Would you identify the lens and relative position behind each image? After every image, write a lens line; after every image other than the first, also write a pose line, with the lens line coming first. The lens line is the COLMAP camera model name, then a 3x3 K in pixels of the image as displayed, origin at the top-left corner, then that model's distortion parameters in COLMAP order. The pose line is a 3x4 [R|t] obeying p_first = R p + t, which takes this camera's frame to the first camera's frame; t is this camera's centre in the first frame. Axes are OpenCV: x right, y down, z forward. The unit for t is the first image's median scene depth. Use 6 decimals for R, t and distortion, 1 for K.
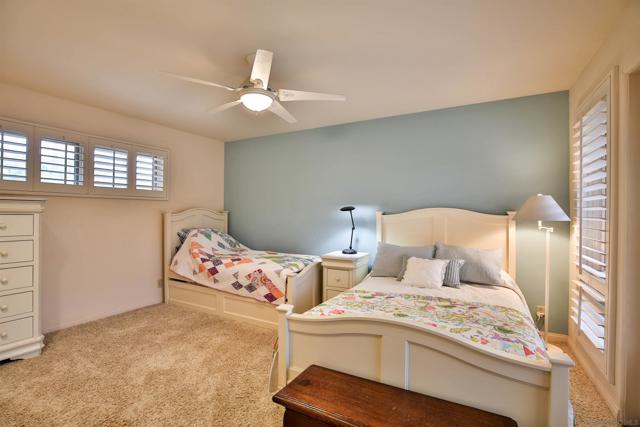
lens RADIAL K [[295.3, 0, 320.7], [0, 295.3, 214.4], [0, 0, 1]] dist [-0.029737, 0.004014]
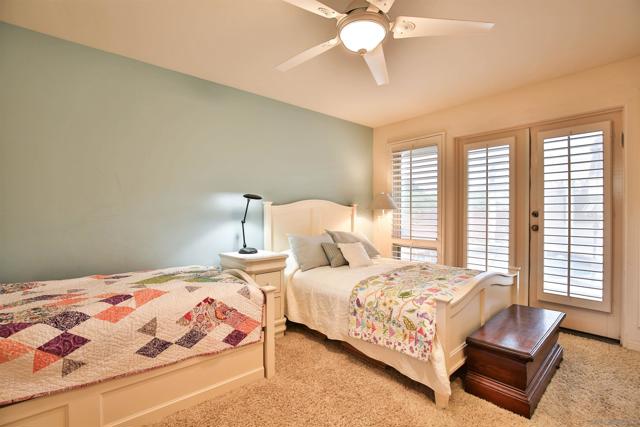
lens RADIAL K [[295.3, 0, 320.3], [0, 295.3, 212.3], [0, 0, 1]] dist [-0.029737, 0.004014]
pose [[0.340893, -0.003072, 0.940097, -0.648126], [0.004065, 0.999990, 0.001794, 0.023387], [-0.940093, 0.003210, 0.340902, 0.601624]]
